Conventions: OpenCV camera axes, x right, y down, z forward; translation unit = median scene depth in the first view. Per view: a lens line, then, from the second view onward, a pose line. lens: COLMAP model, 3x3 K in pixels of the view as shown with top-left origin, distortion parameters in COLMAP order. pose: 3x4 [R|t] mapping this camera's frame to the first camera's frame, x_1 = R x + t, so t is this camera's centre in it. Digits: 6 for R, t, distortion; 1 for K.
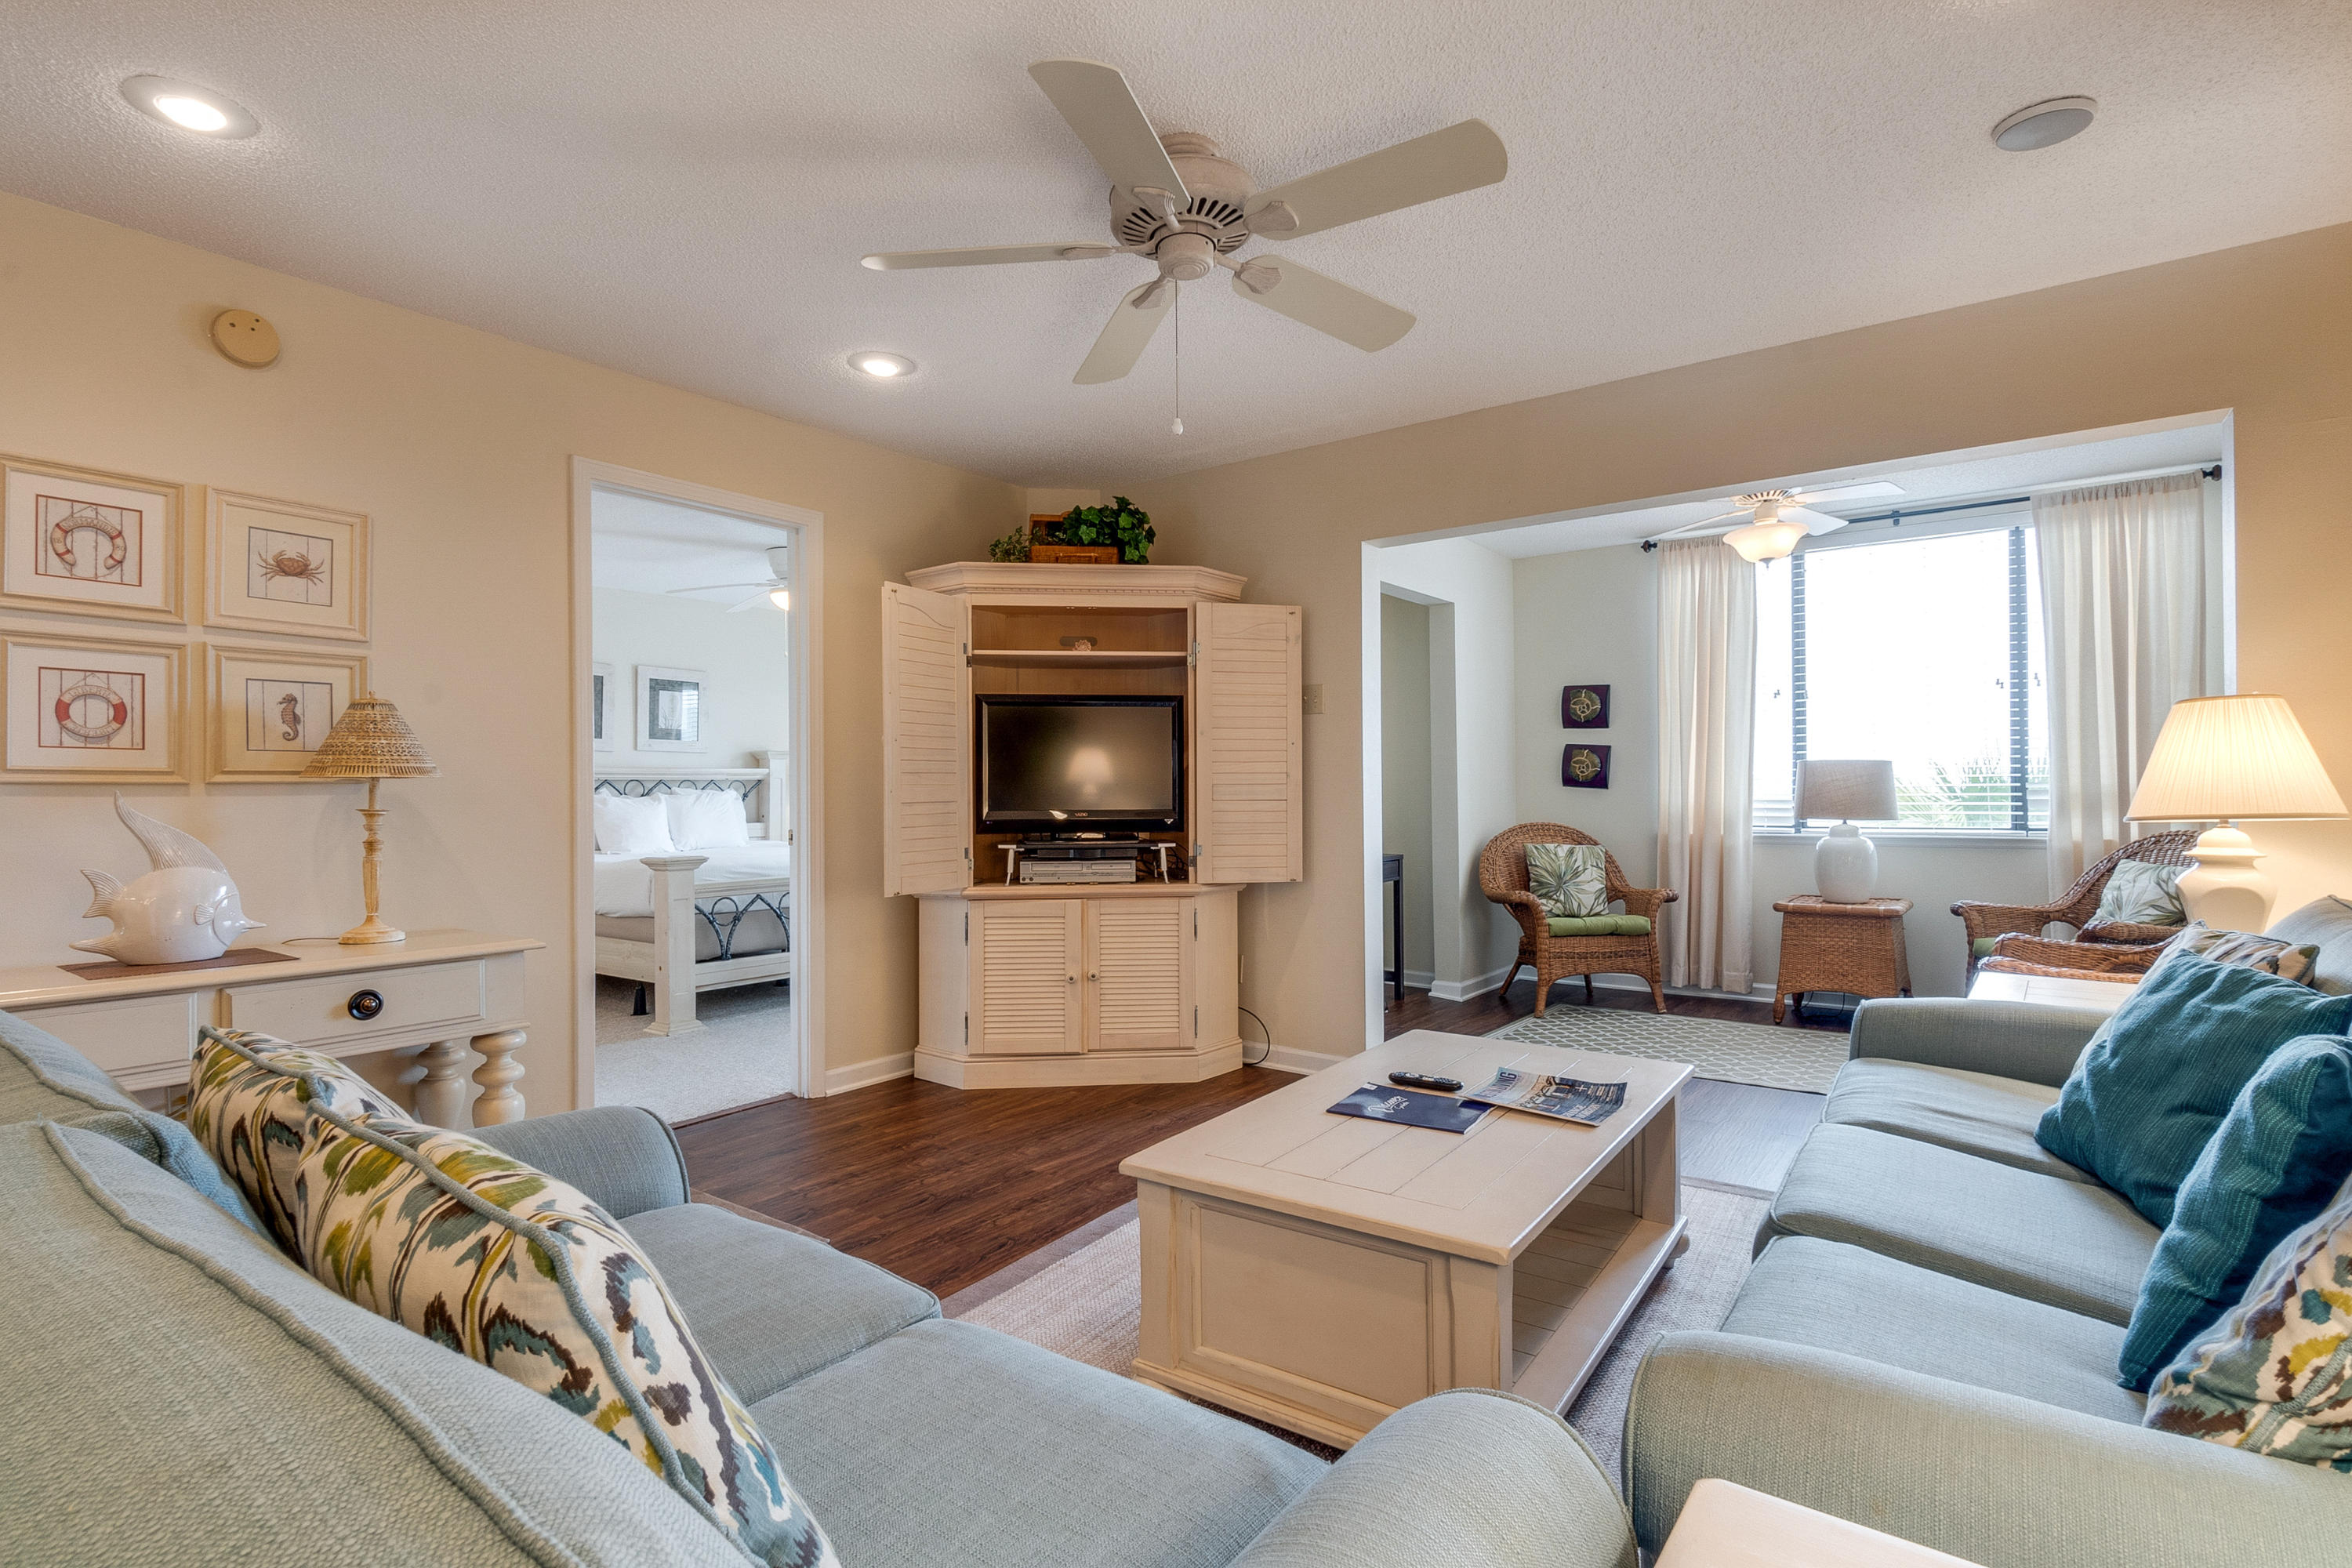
lens RADIAL K [[1122.4, 0, 1190.9], [0, 1122.4, 787.7], [0, 0, 1]] dist [-0.010630, -0.000606]
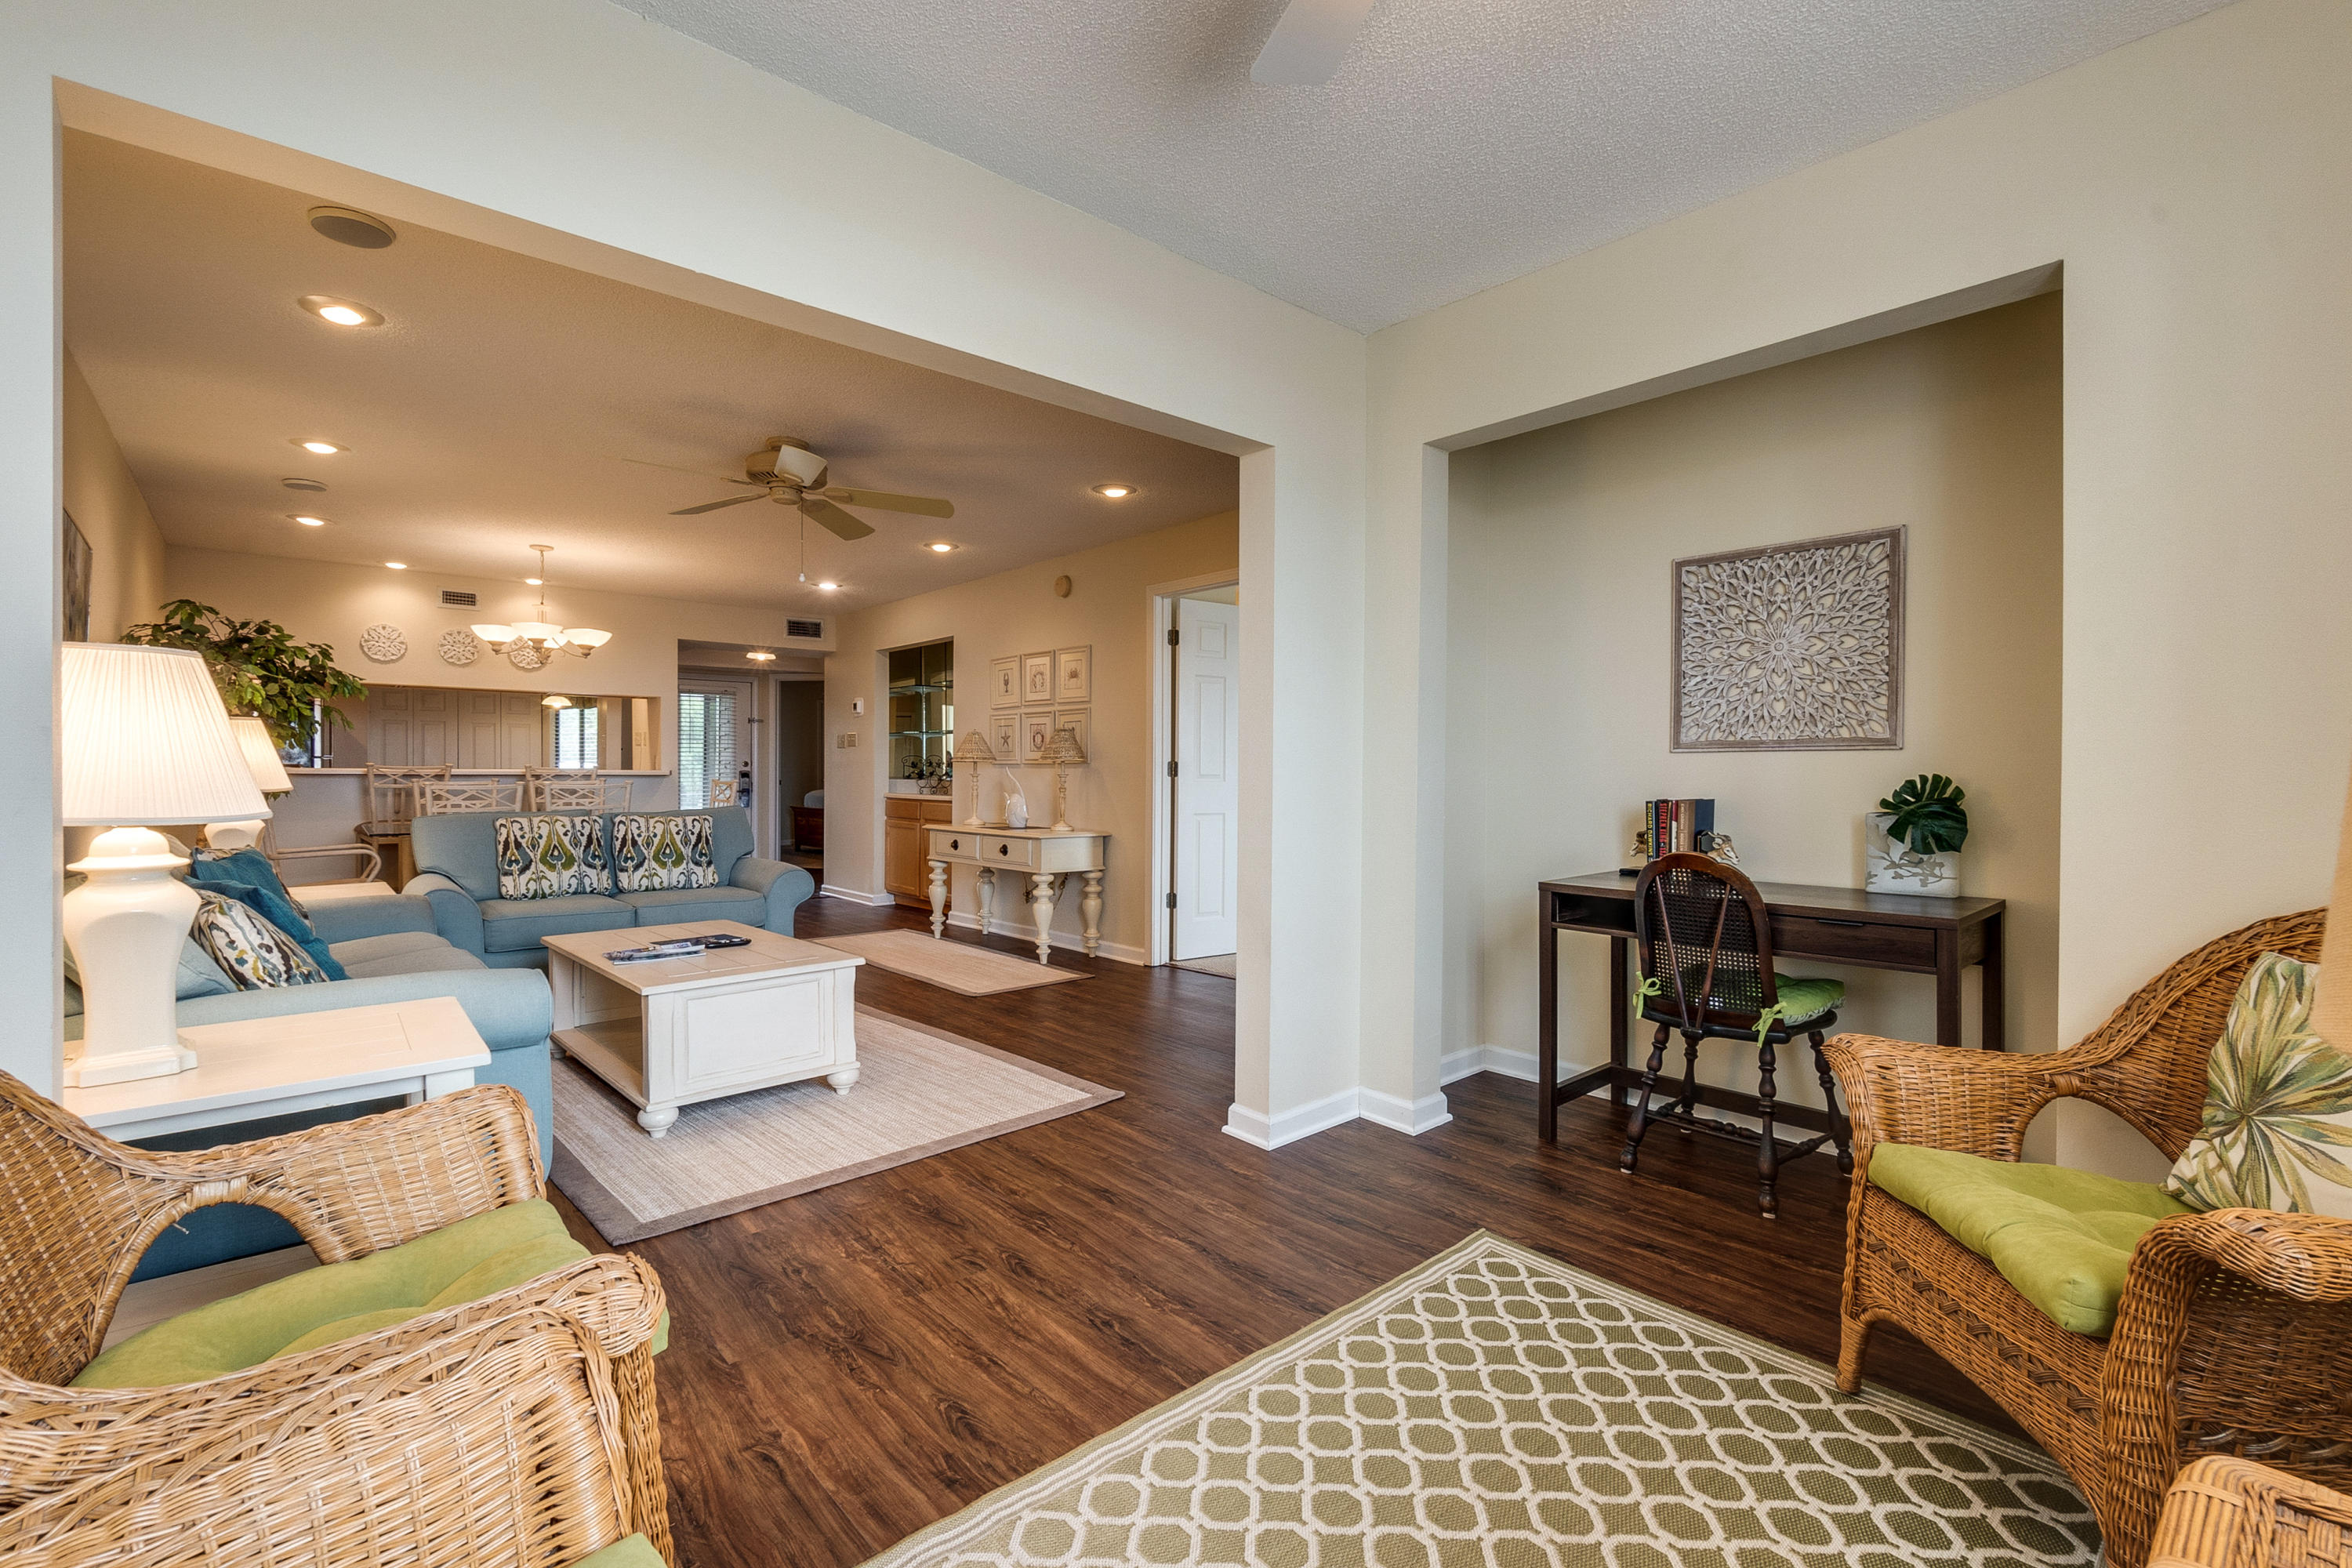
lens RADIAL K [[1034.4, 0, 1188.7], [0, 1034.4, 783.7], [0, 0, 1]] dist [-0.002383, -0.000583]
pose [[-0.189501, 0.019503, -0.981687, 0.735982], [0.004038, 0.999810, 0.019083, -0.001121], [0.981872, -0.000347, -0.189544, 0.904355]]
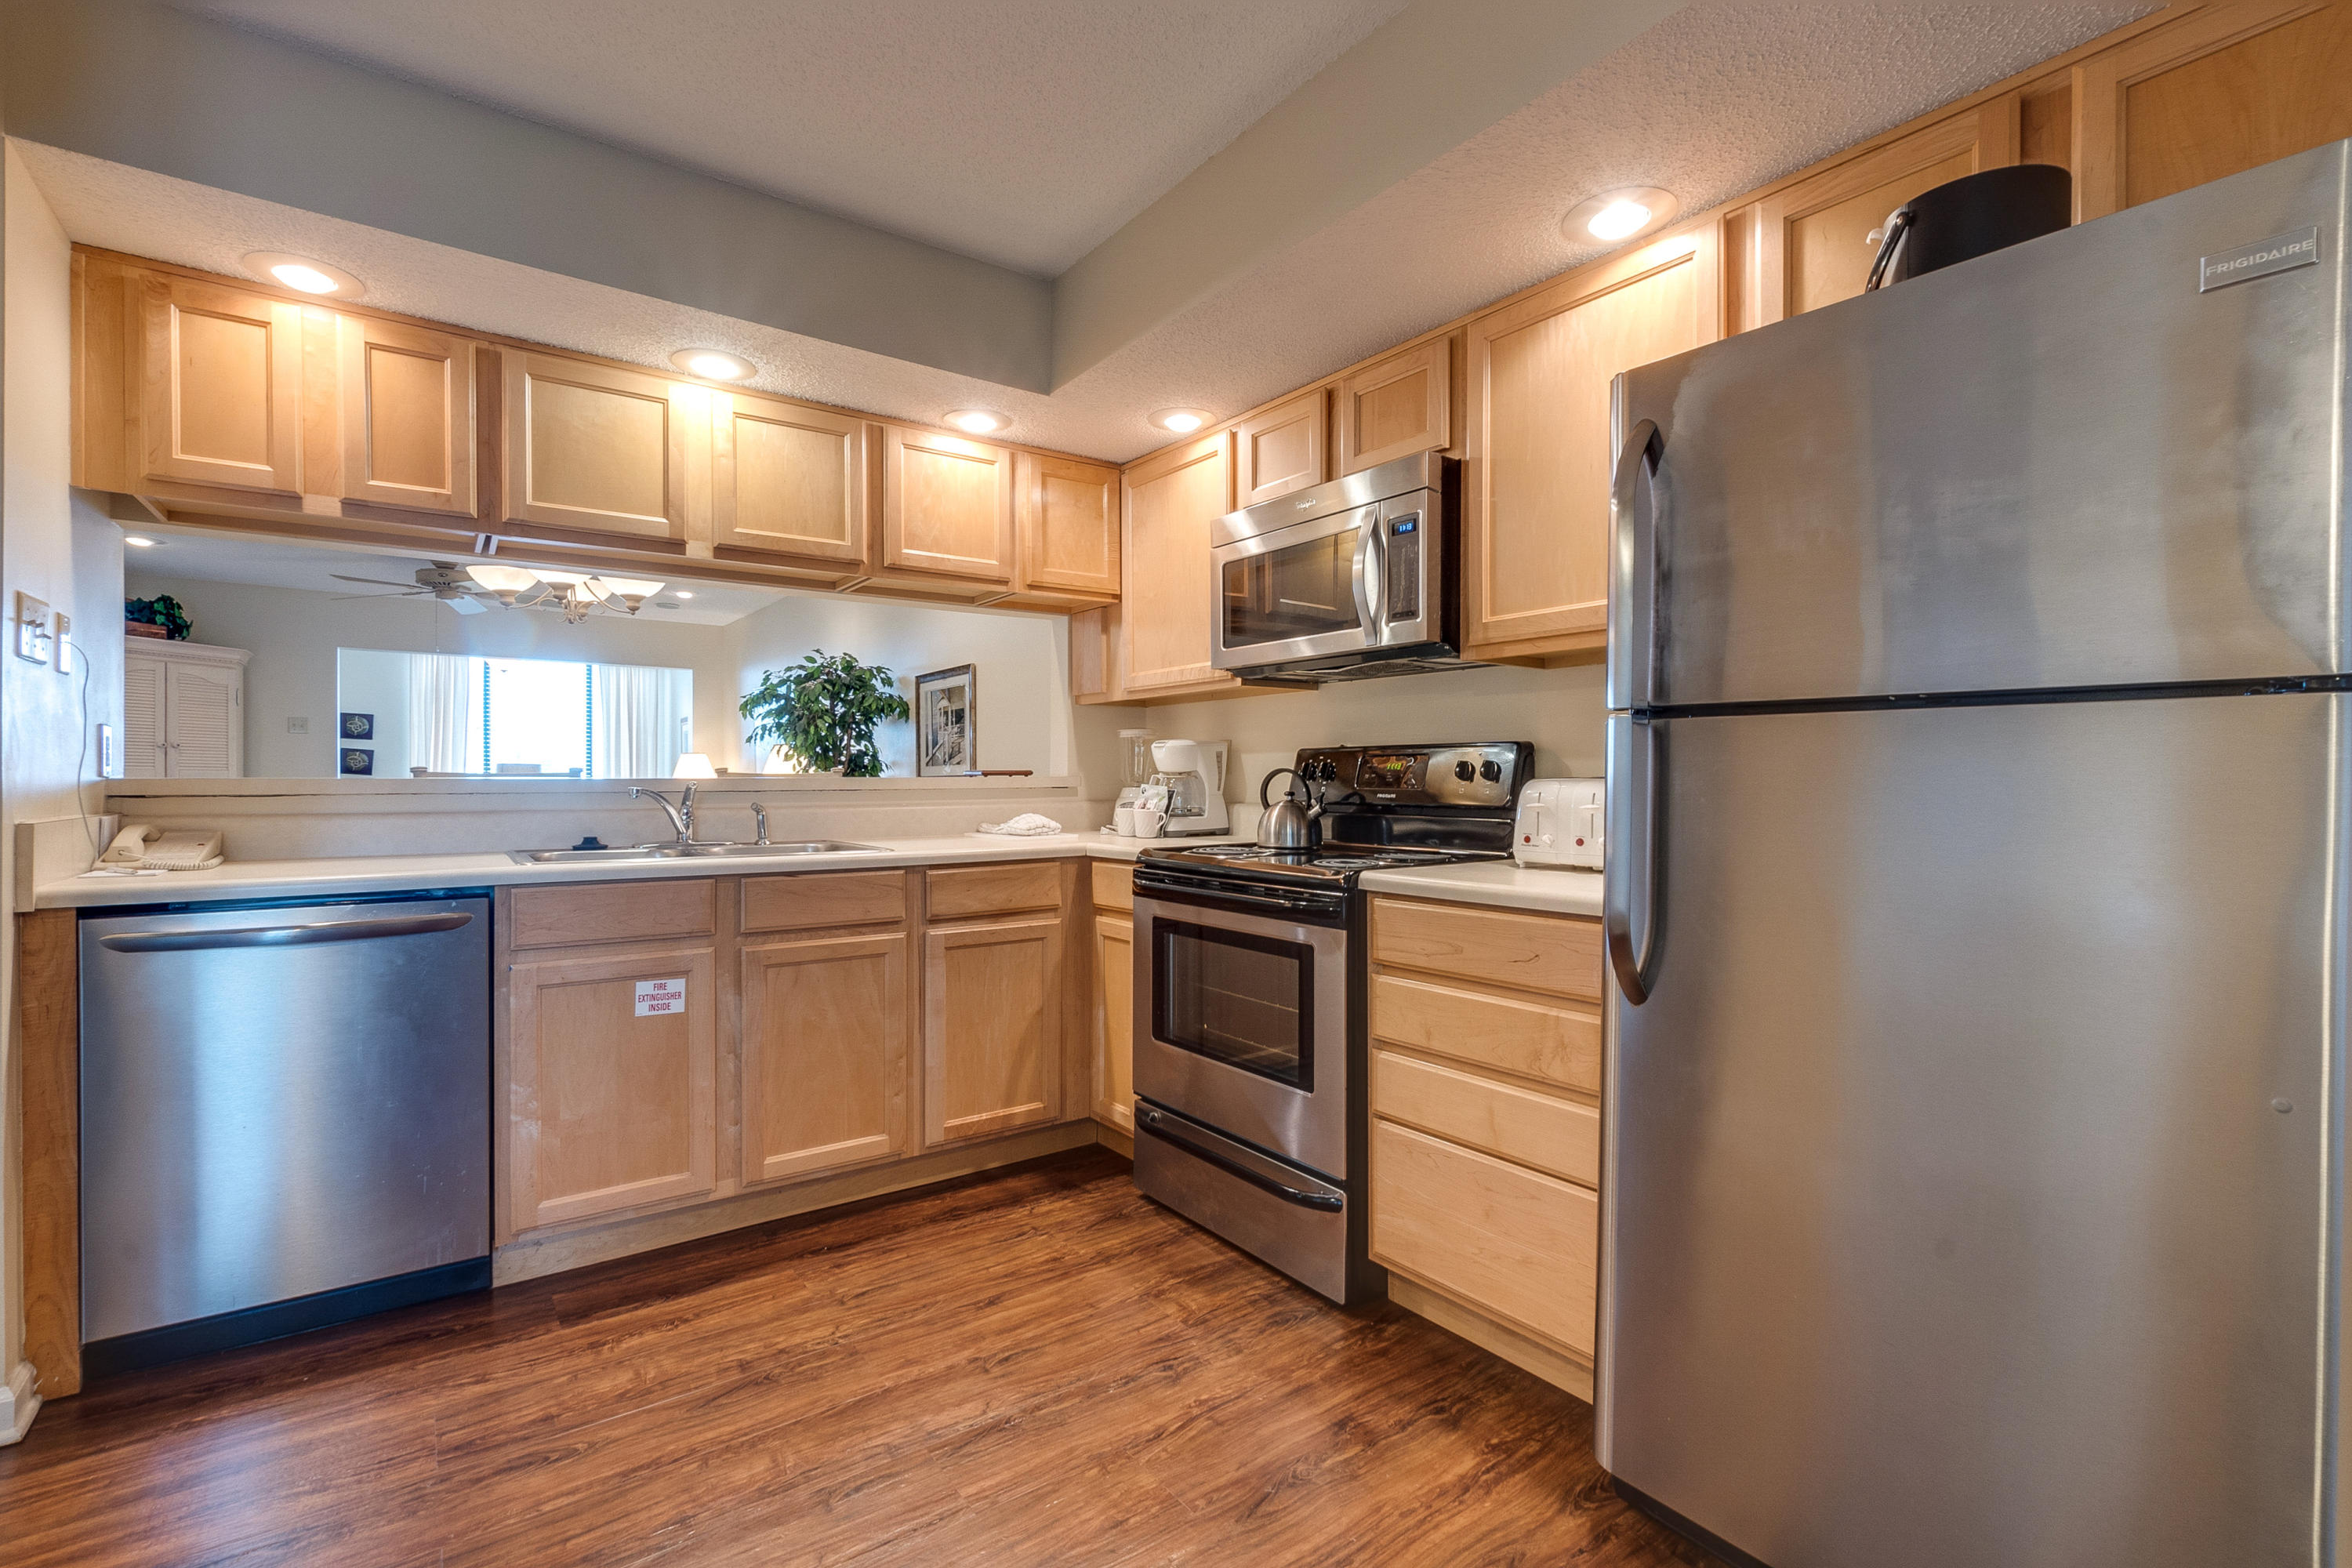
lens RADIAL K [[1034.4, 0, 1190.8], [0, 1034.4, 792.2], [0, 0, 1]] dist [-0.002383, -0.000583]
pose [[0.274436, -0.003931, 0.961597, -0.954901], [-0.010431, 0.999921, 0.007064, 0.003703], [-0.961549, -0.011969, 0.274374, -0.761281]]
